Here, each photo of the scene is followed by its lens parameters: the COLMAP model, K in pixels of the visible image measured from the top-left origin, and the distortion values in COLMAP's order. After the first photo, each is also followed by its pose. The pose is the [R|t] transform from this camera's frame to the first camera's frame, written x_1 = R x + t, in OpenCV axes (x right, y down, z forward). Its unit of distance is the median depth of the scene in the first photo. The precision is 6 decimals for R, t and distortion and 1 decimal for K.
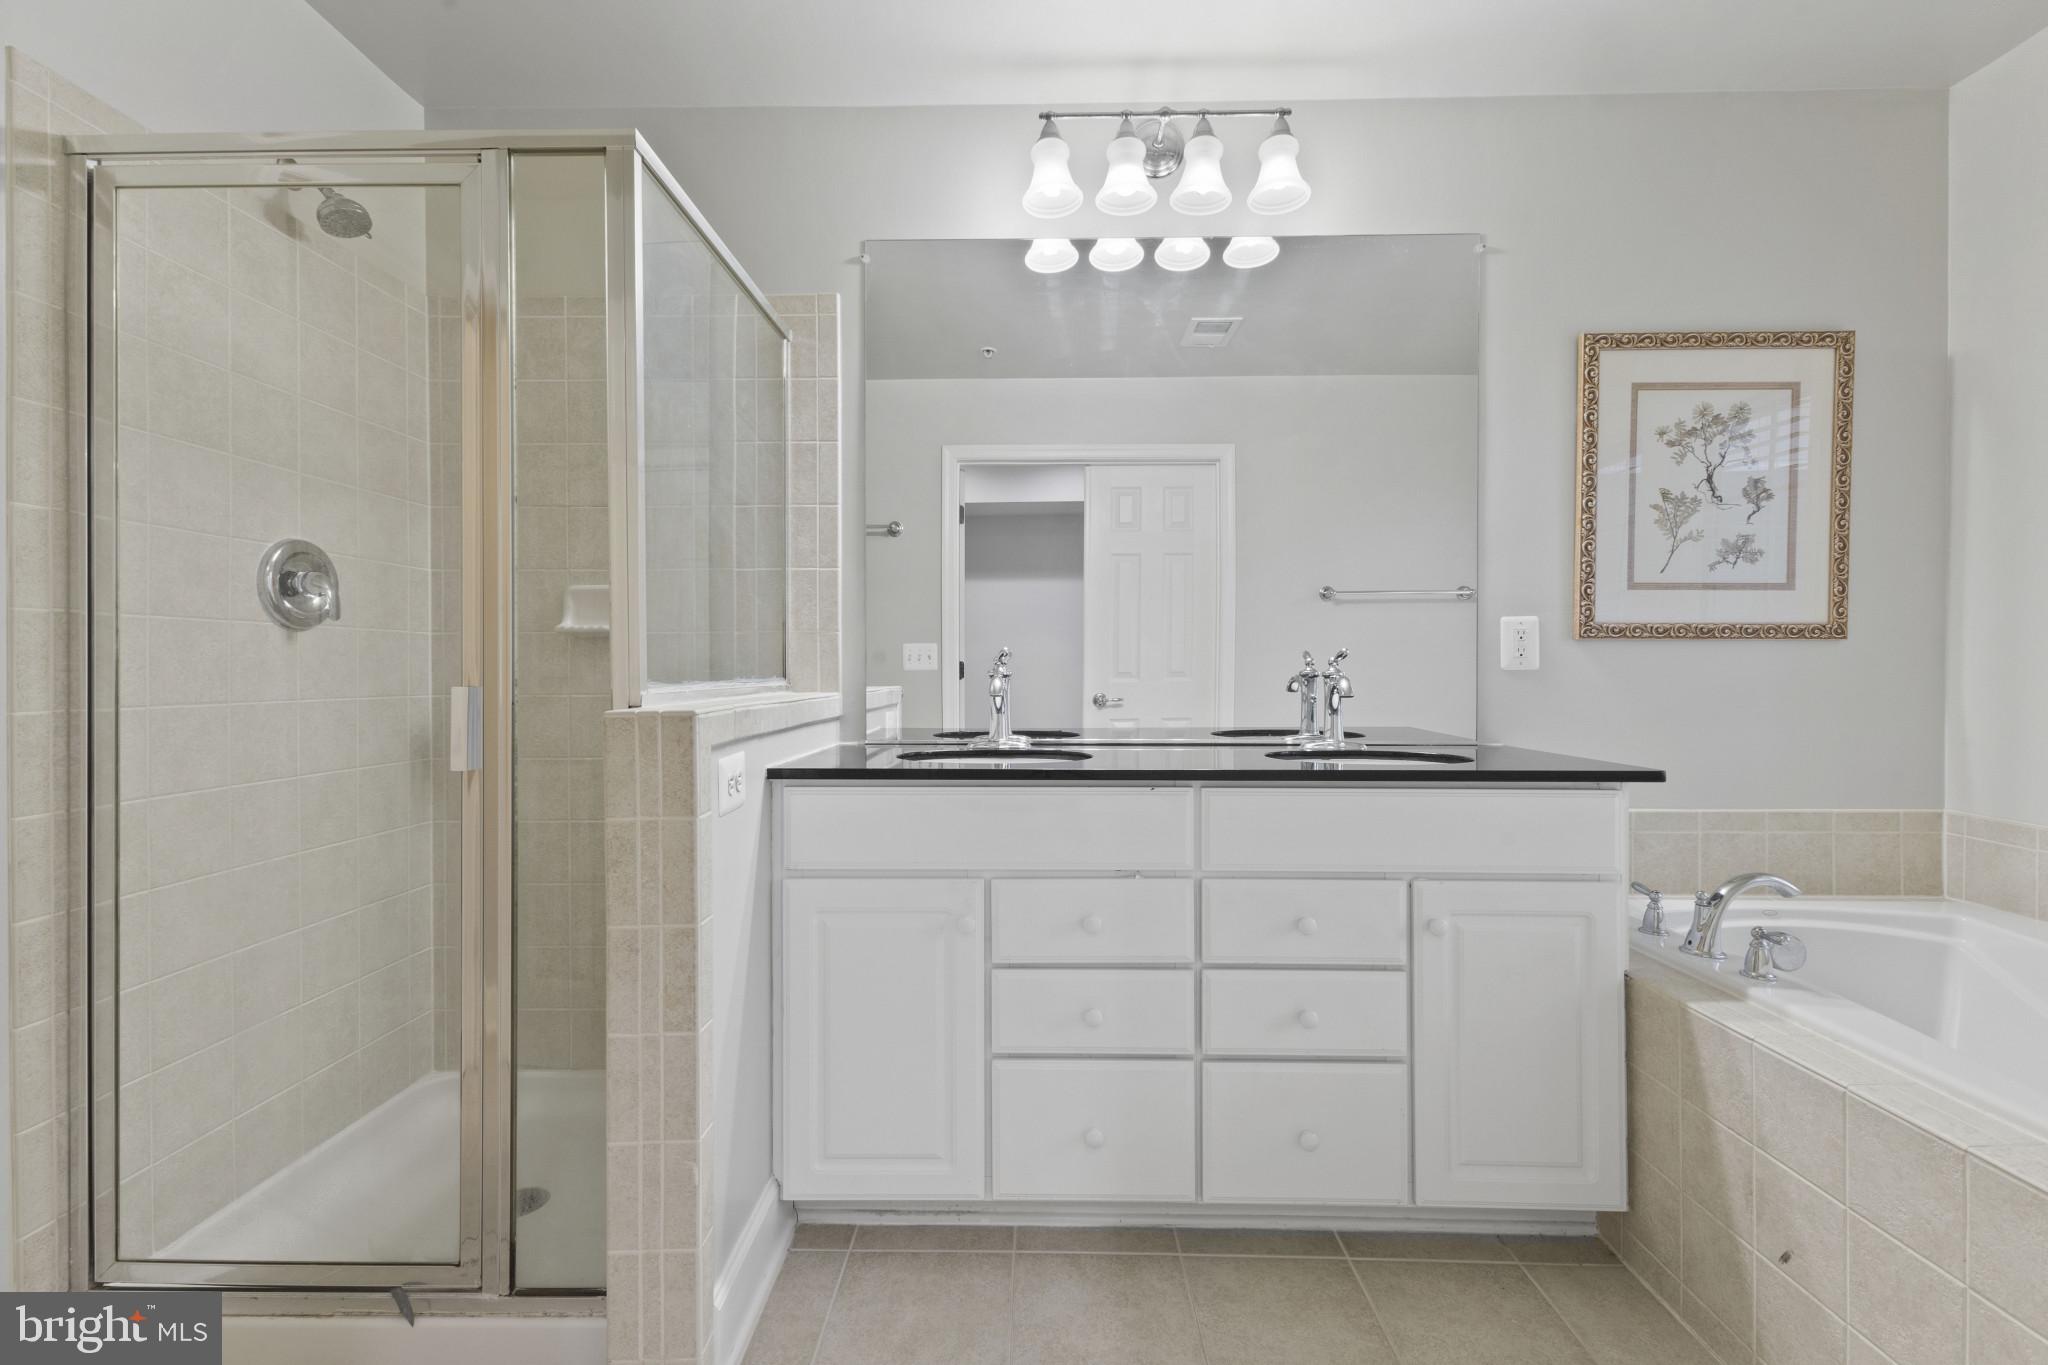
lens RADIAL K [[894.5, 0, 1024.9], [0, 894.5, 682.6], [0, 0, 1]] dist [0.011442, -0.002321]
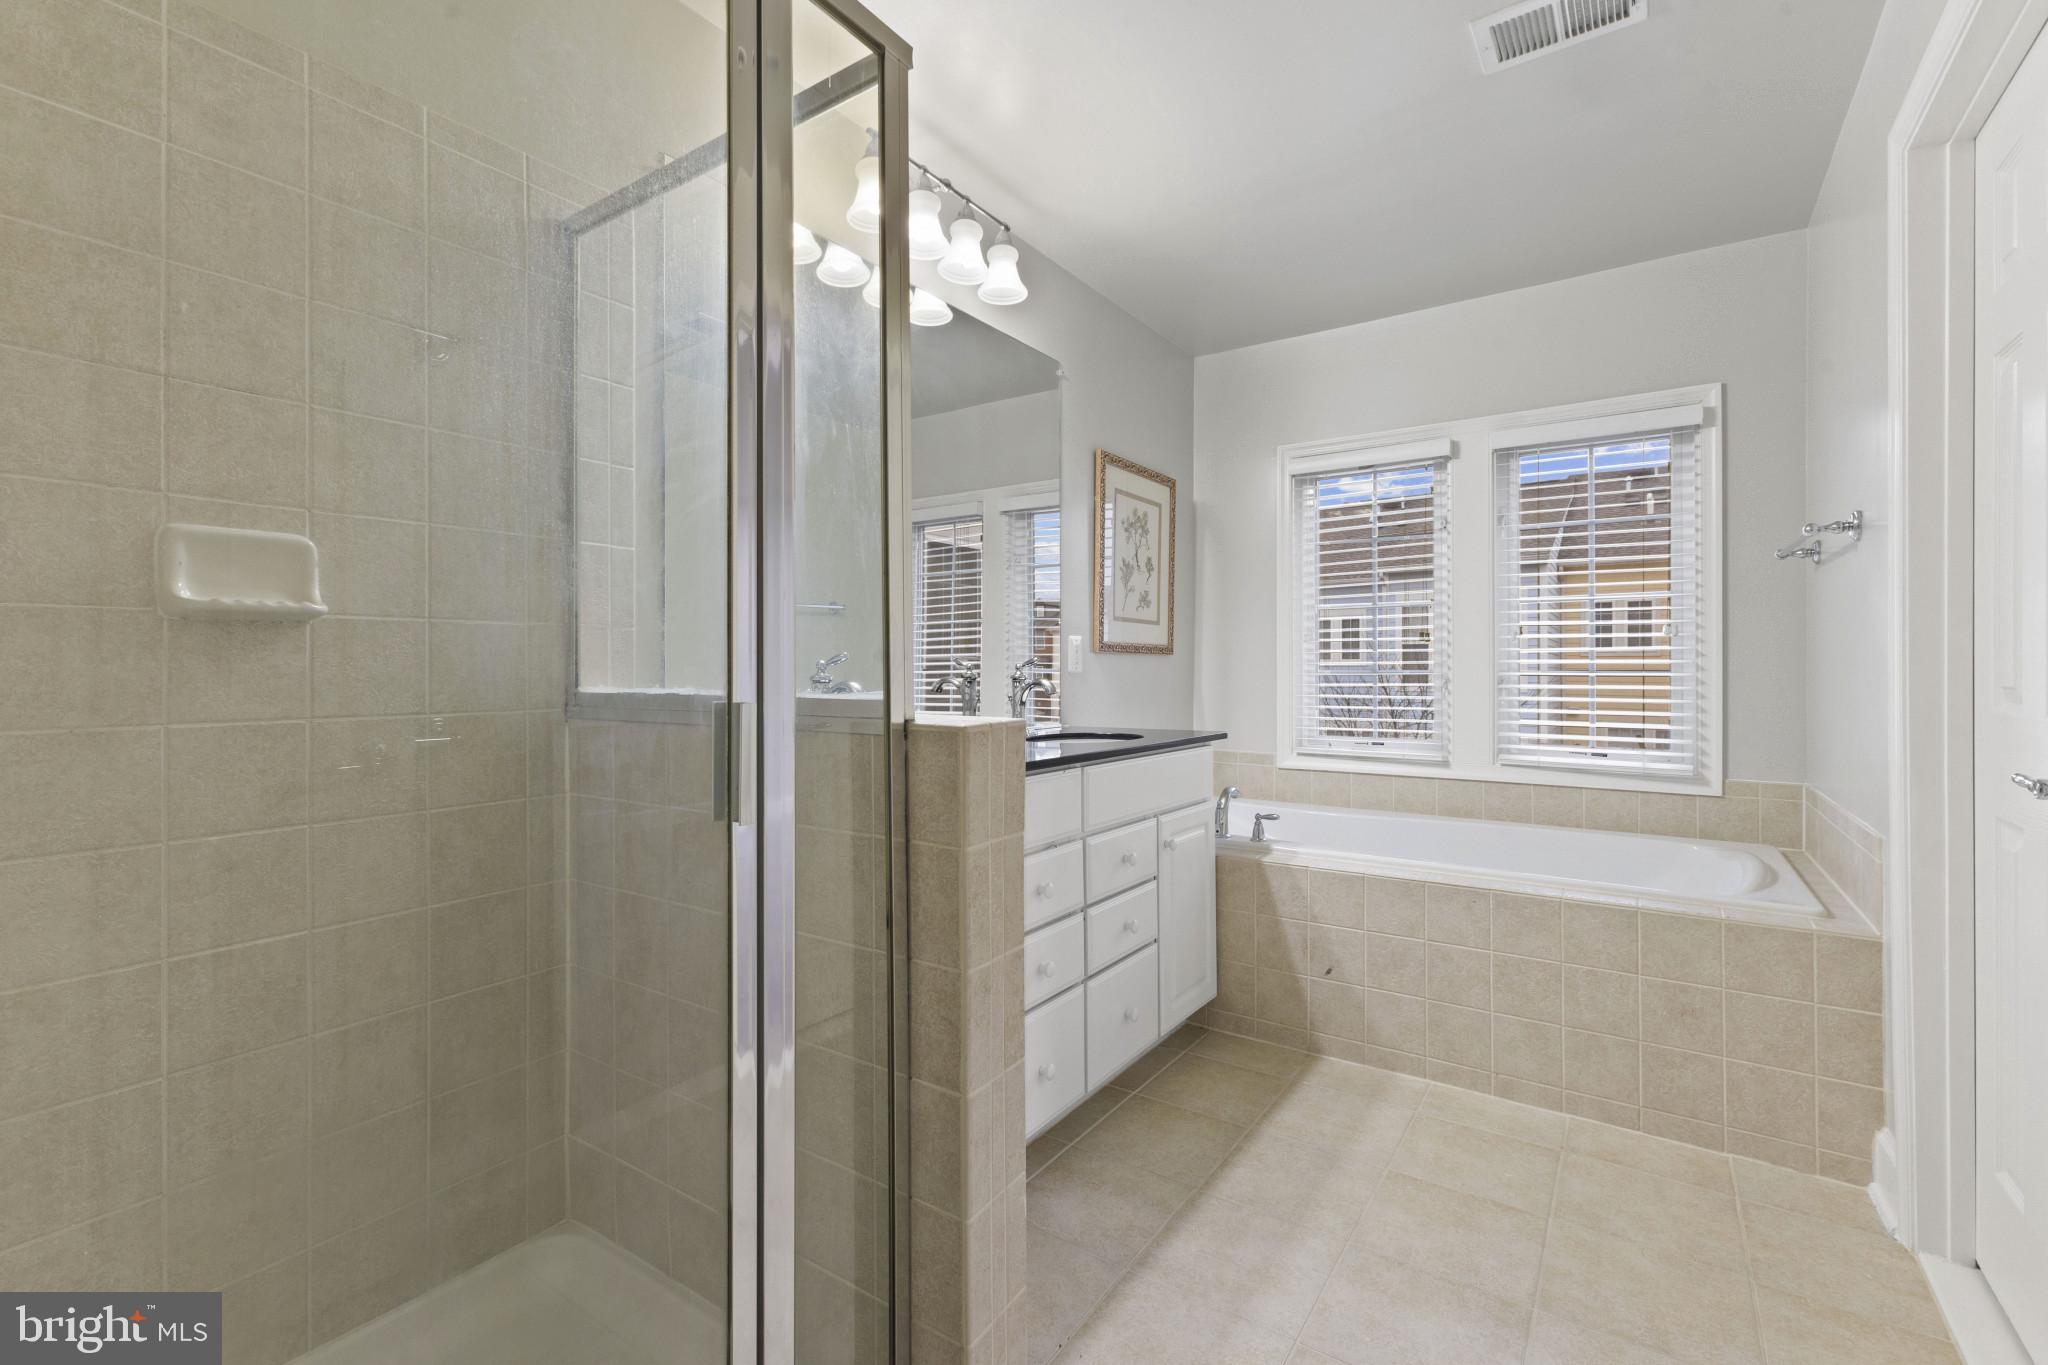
lens RADIAL K [[894.5, 0, 1032.3], [0, 894.5, 671.0], [0, 0, 1]] dist [0.011442, -0.002321]
pose [[0.548507, -0.001421, 0.836145, -0.692878], [0.011486, 0.999917, -0.005835, -0.009702], [-0.836067, 0.012805, 0.548478, 0.275553]]
